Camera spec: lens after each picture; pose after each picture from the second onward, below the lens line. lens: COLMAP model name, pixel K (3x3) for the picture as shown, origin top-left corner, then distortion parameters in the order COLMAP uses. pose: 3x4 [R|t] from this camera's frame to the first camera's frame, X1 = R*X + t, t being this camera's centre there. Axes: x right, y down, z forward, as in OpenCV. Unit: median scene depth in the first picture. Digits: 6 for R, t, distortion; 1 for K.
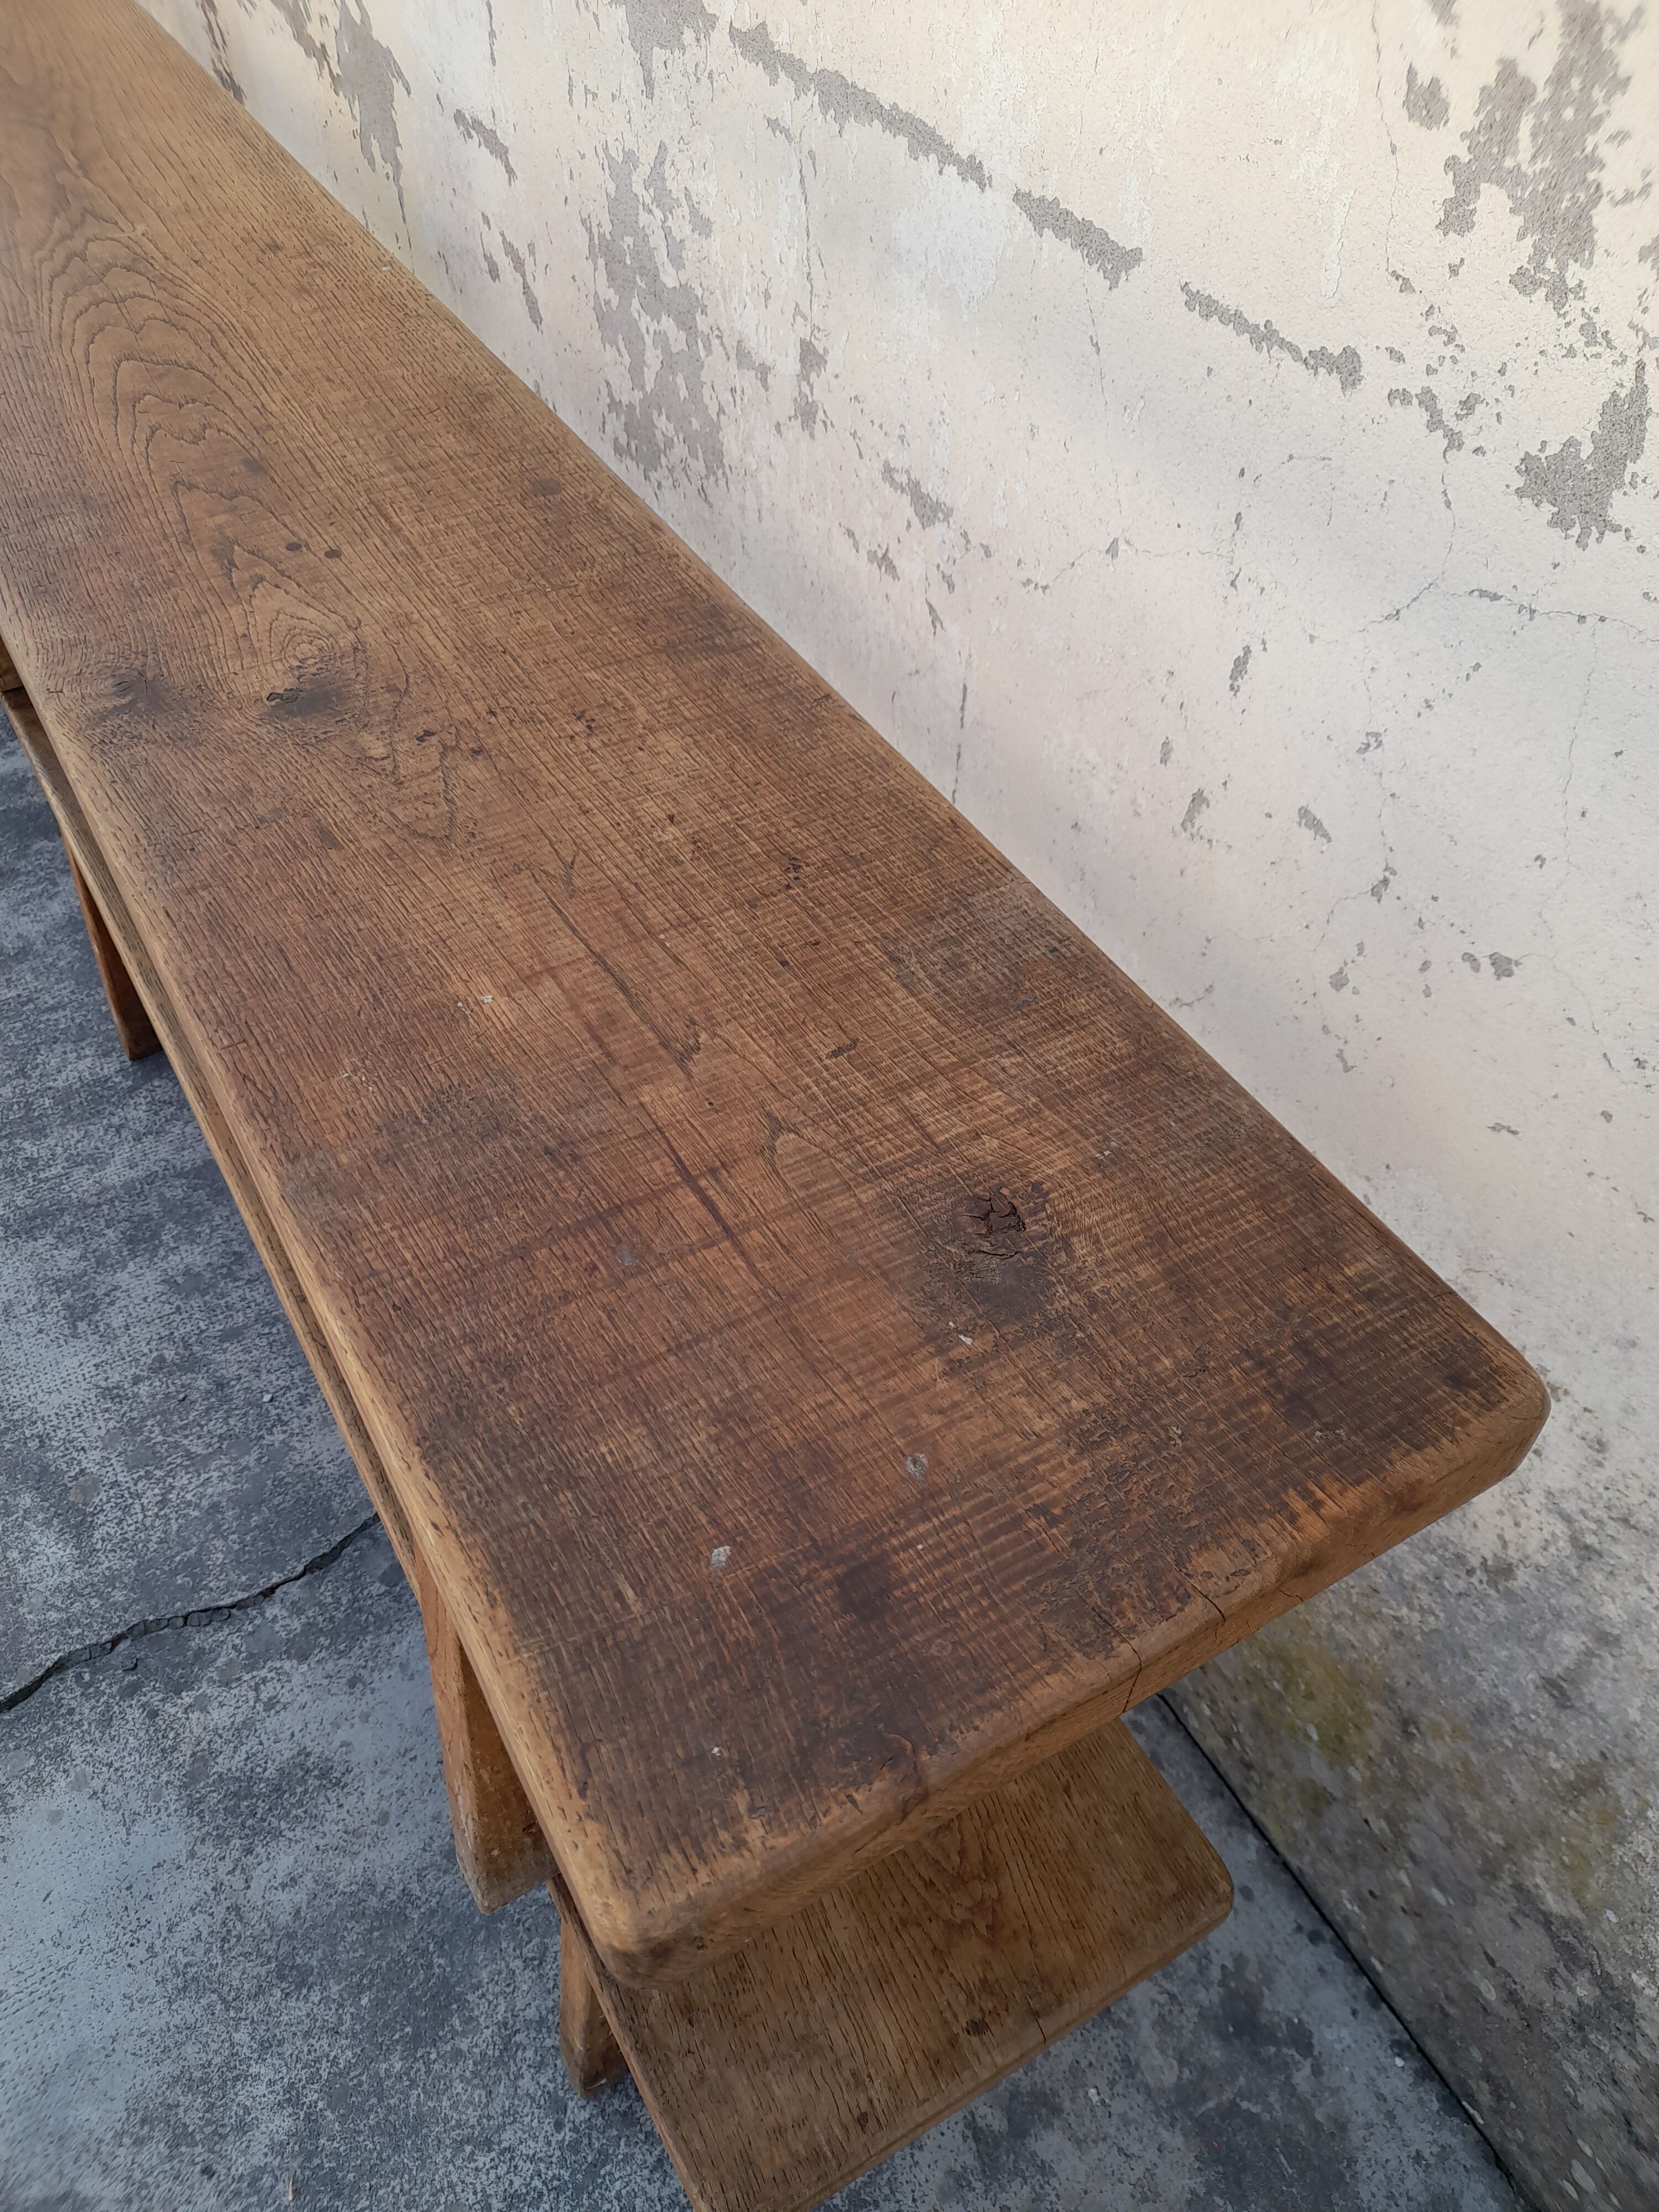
lens RADIAL K [[1637.1, 0, 793.7], [0, 1637.1, 1118.4], [0, 0, 1]] dist [0.023439, -0.029119]
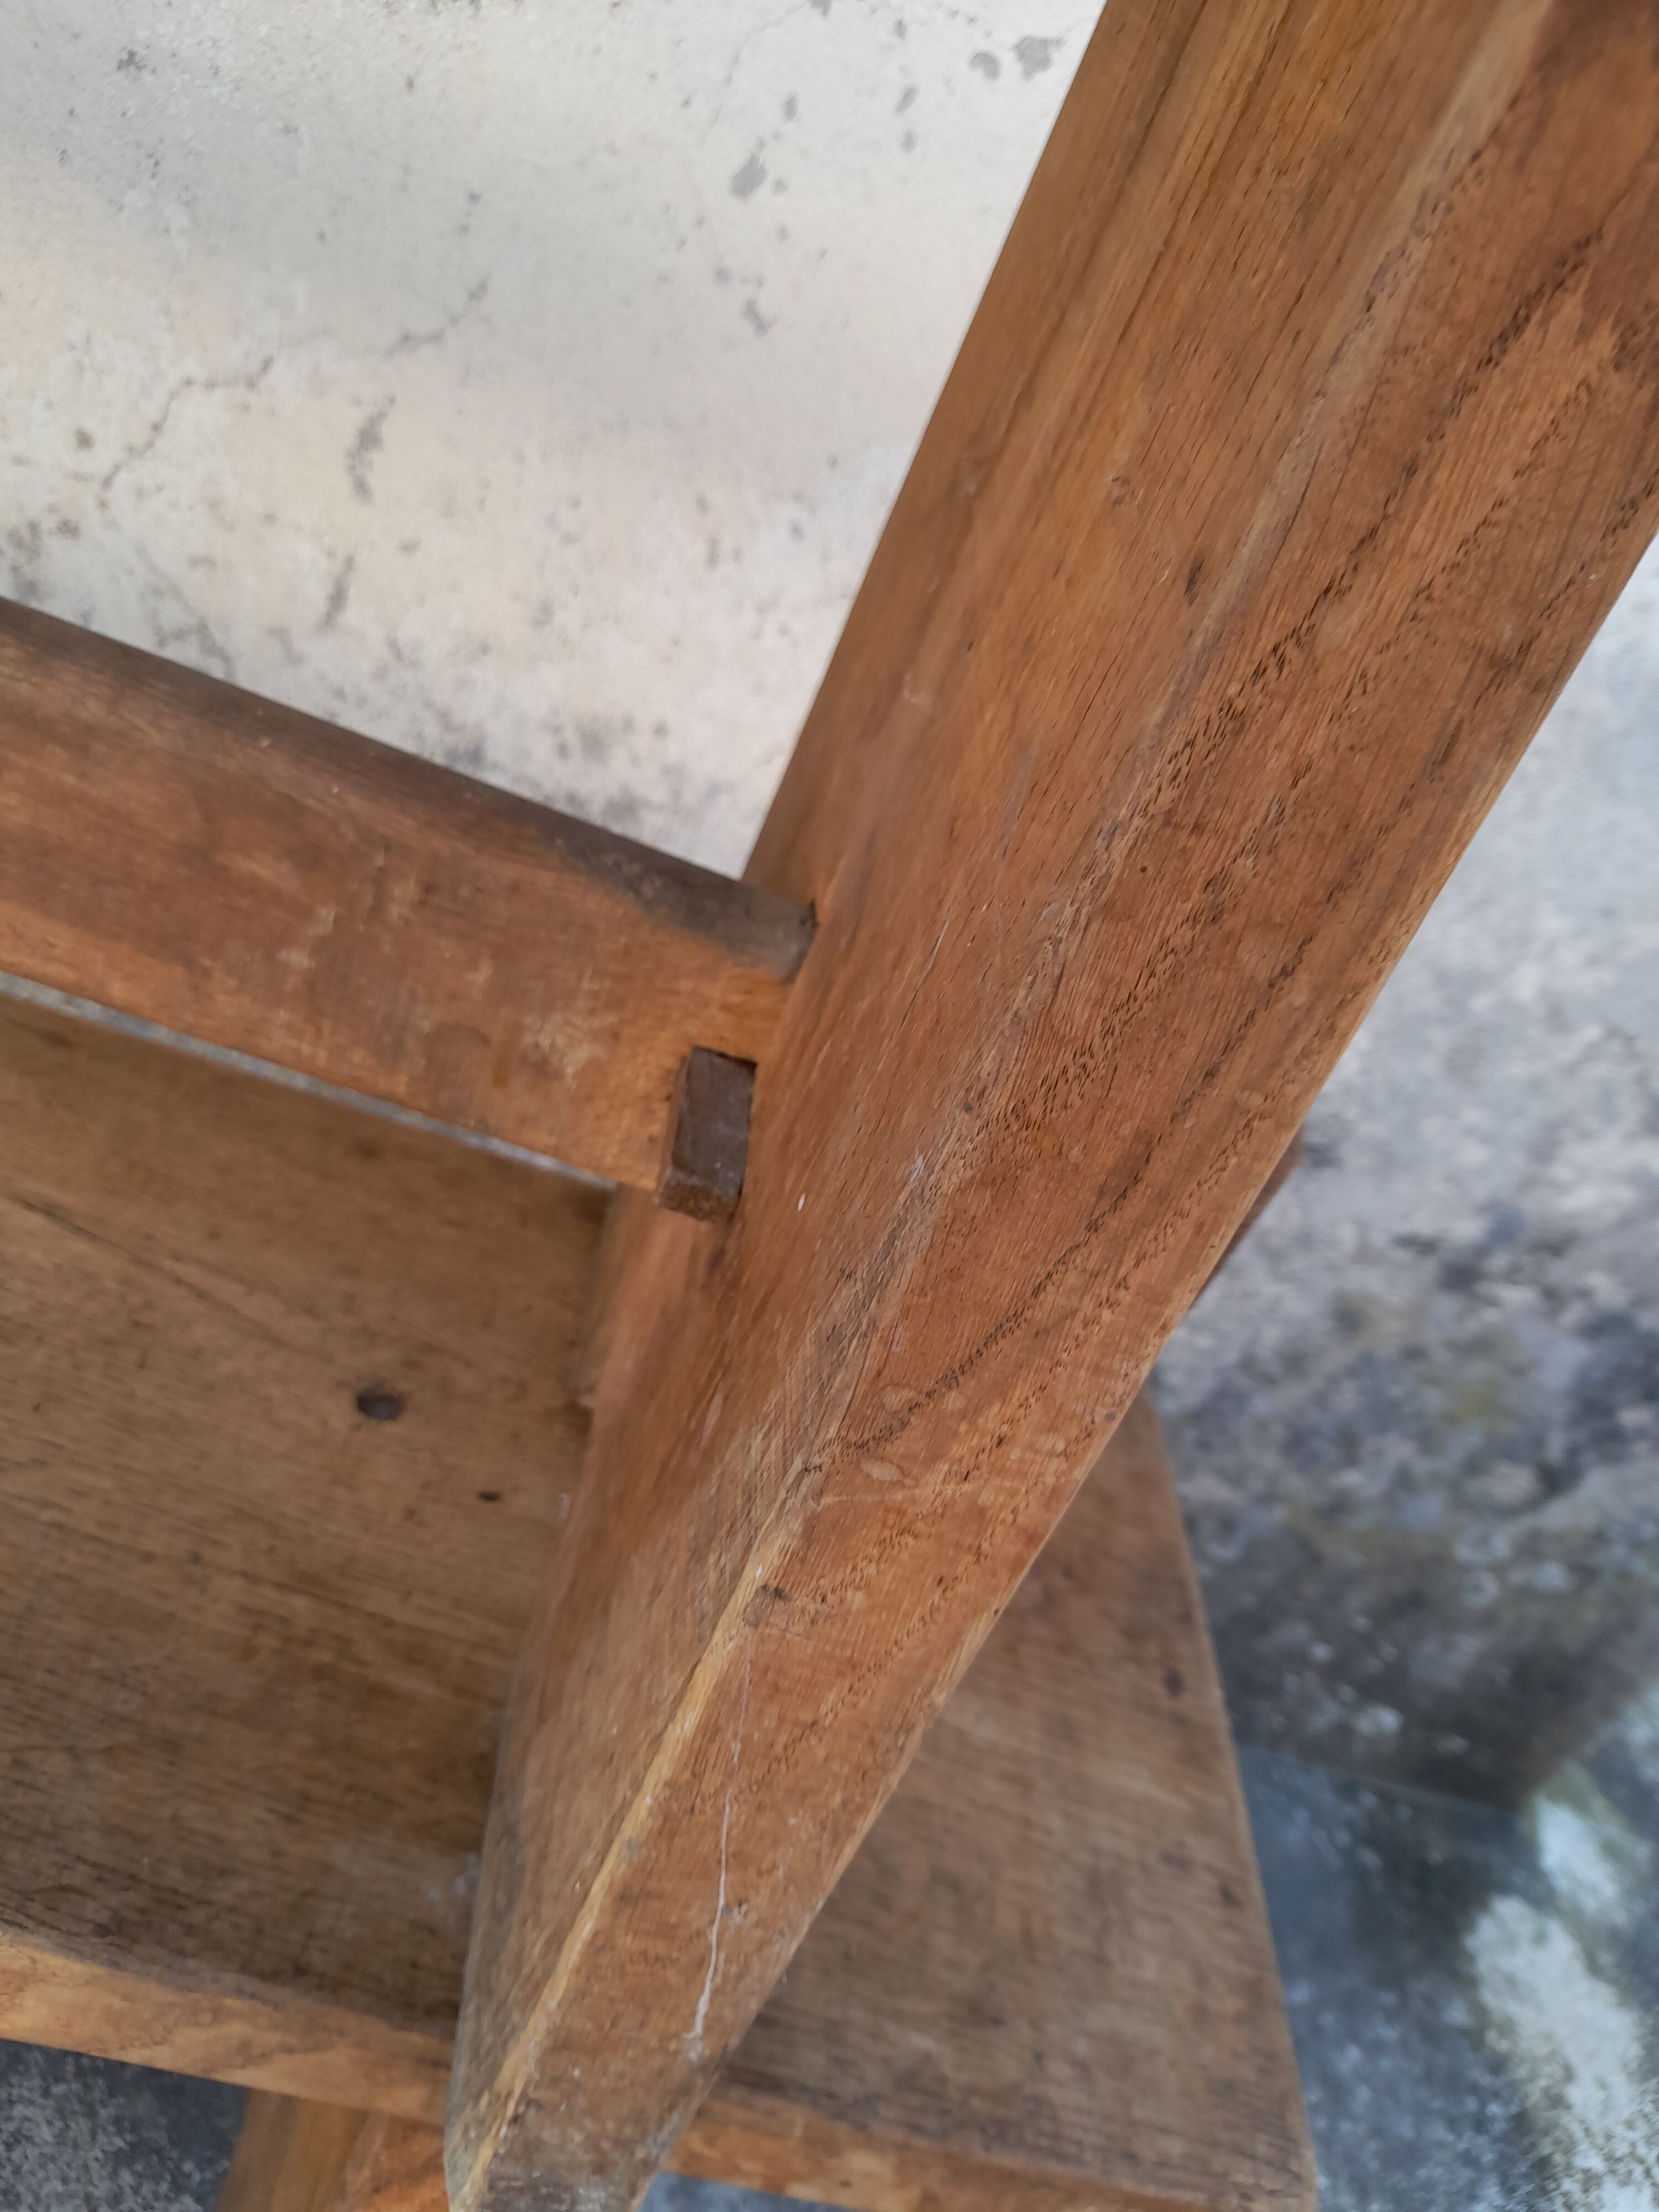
lens RADIAL K [[1637.1, 0, 803.1], [0, 1637.1, 1100.9], [0, 0, 1]] dist [0.023439, -0.029119]
pose [[0.485185, -0.339535, 0.805799, -0.255910], [0.343955, 0.921352, 0.181124, 0.114228], [-0.803922, 0.189280, 0.563811, 0.457063]]
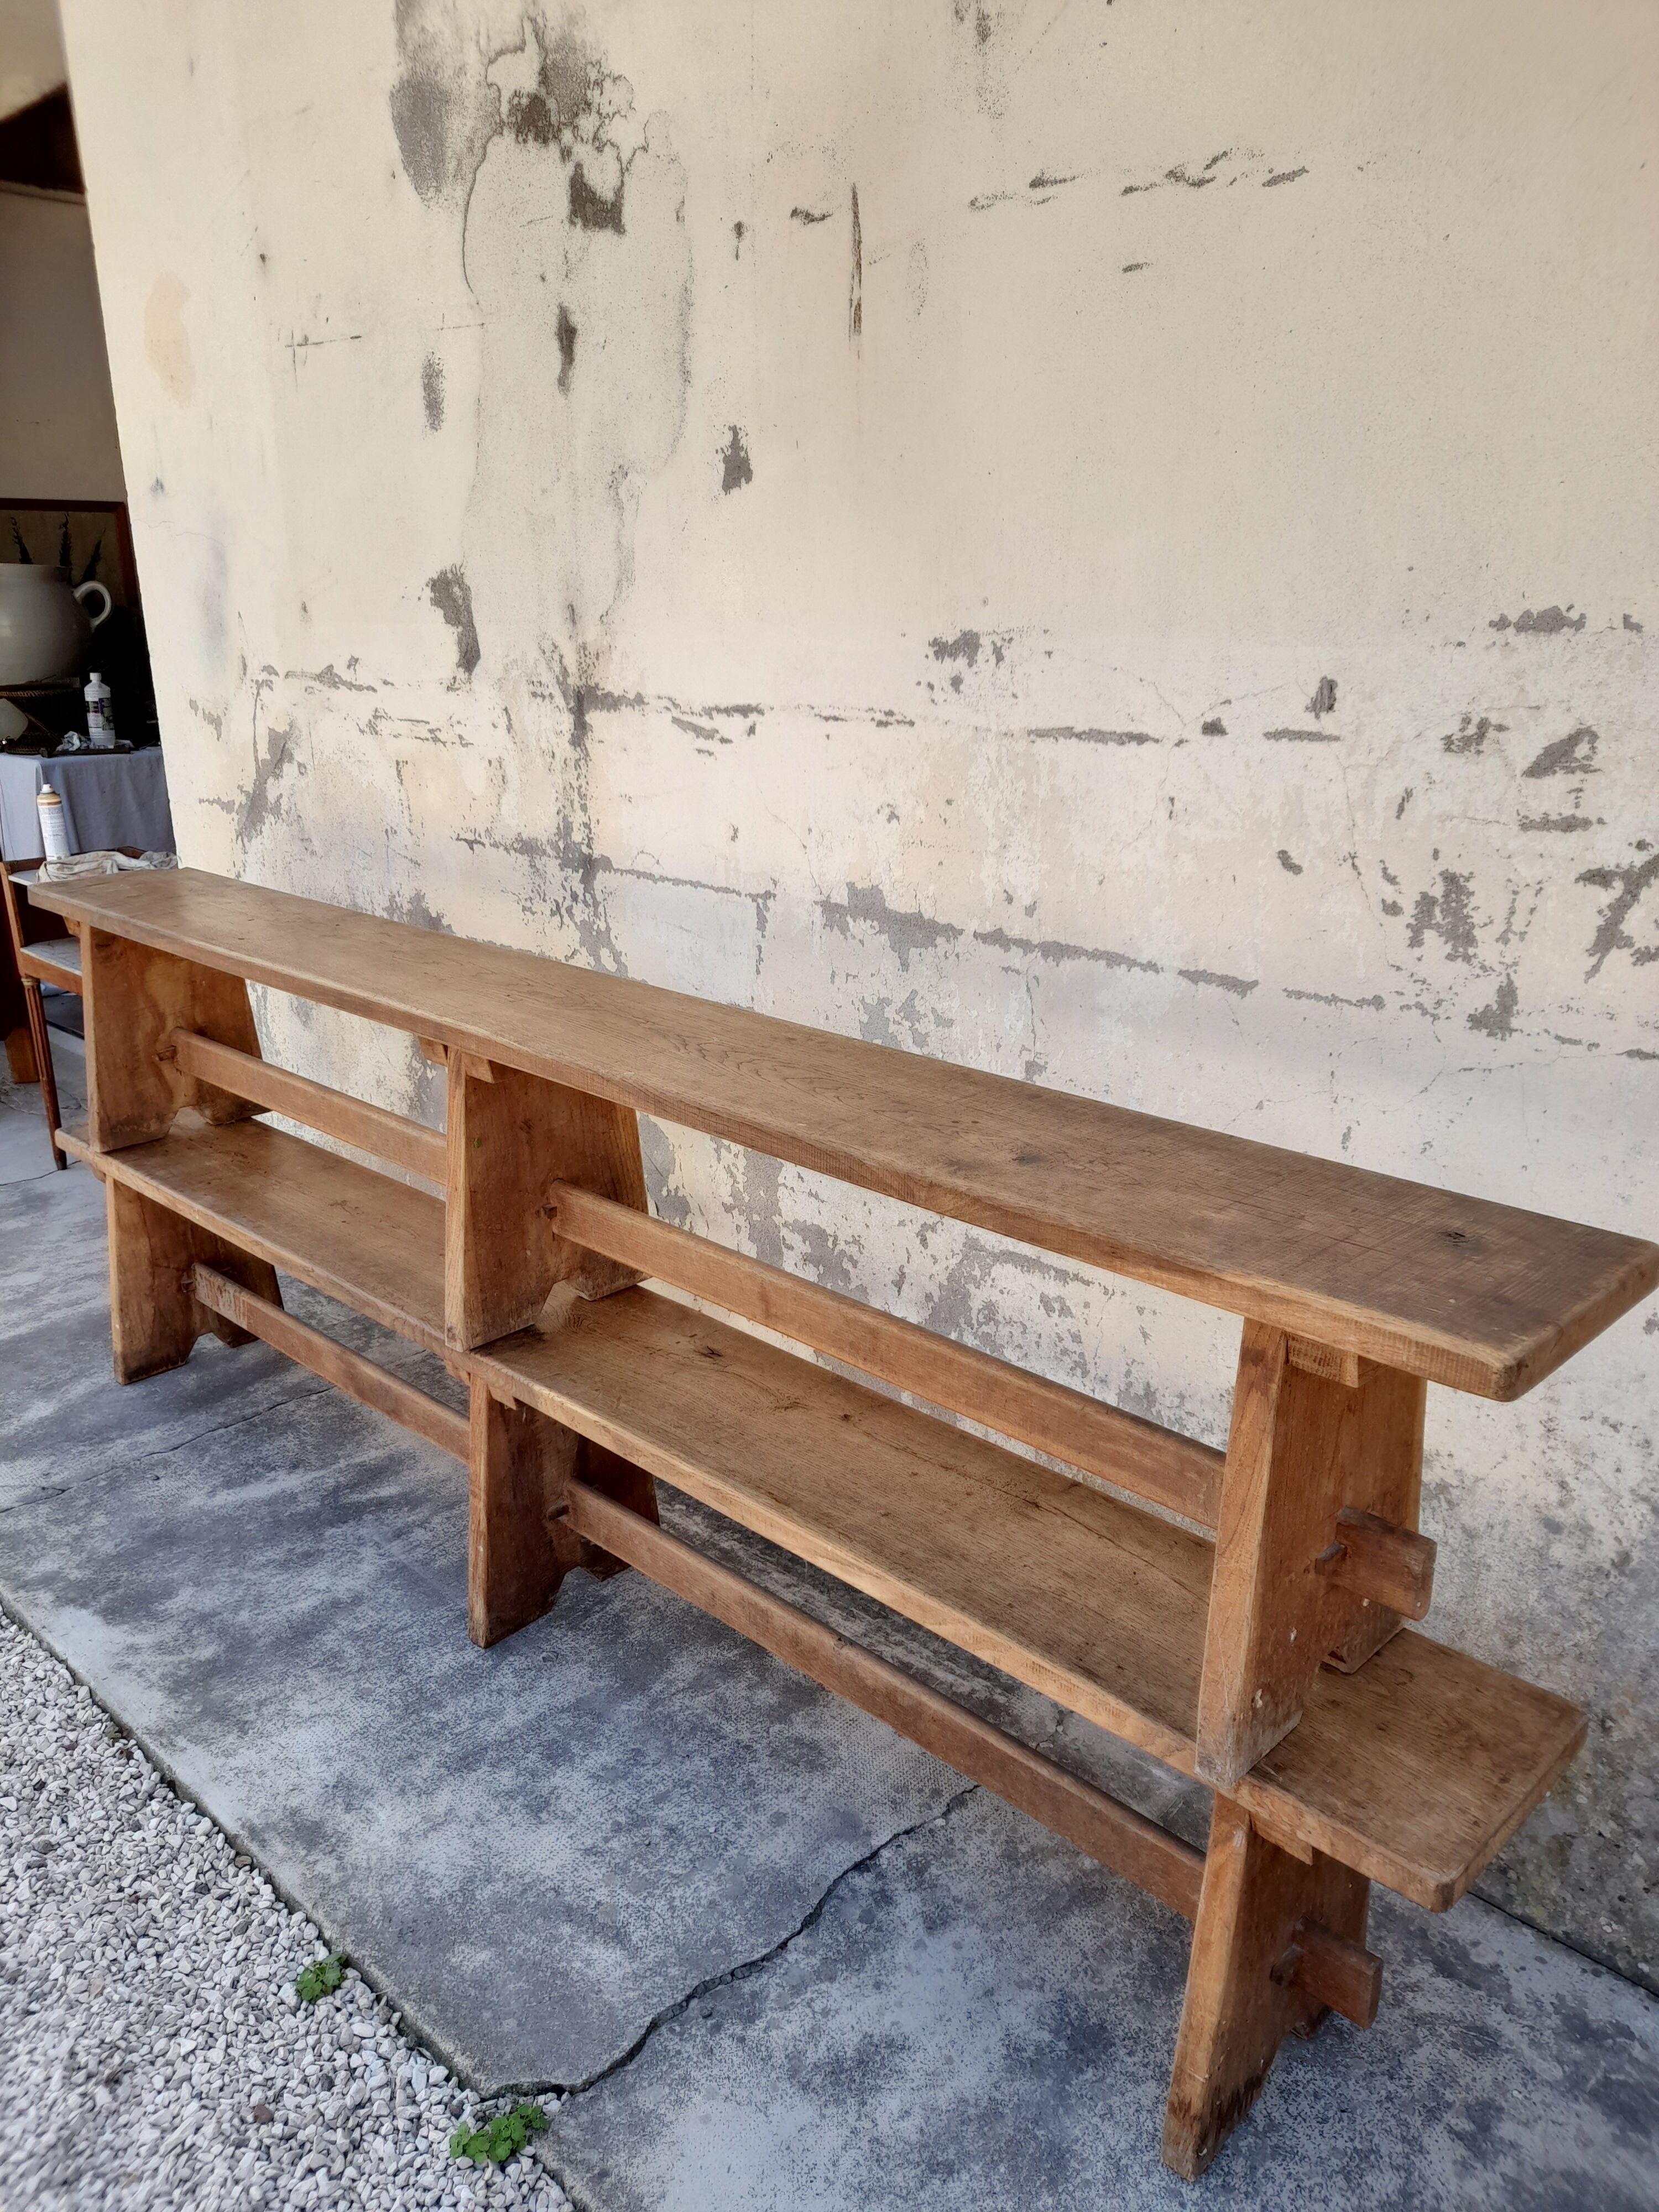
lens RADIAL K [[1637.1, 0, 789.3], [0, 1637.1, 1117.5], [0, 0, 1]] dist [0.023439, -0.029119]
pose [[0.967646, -0.096065, 0.233308, -0.651450], [0.199877, 0.856177, -0.476455, 0.407217], [-0.153982, 0.507673, 0.847678, -0.515494]]
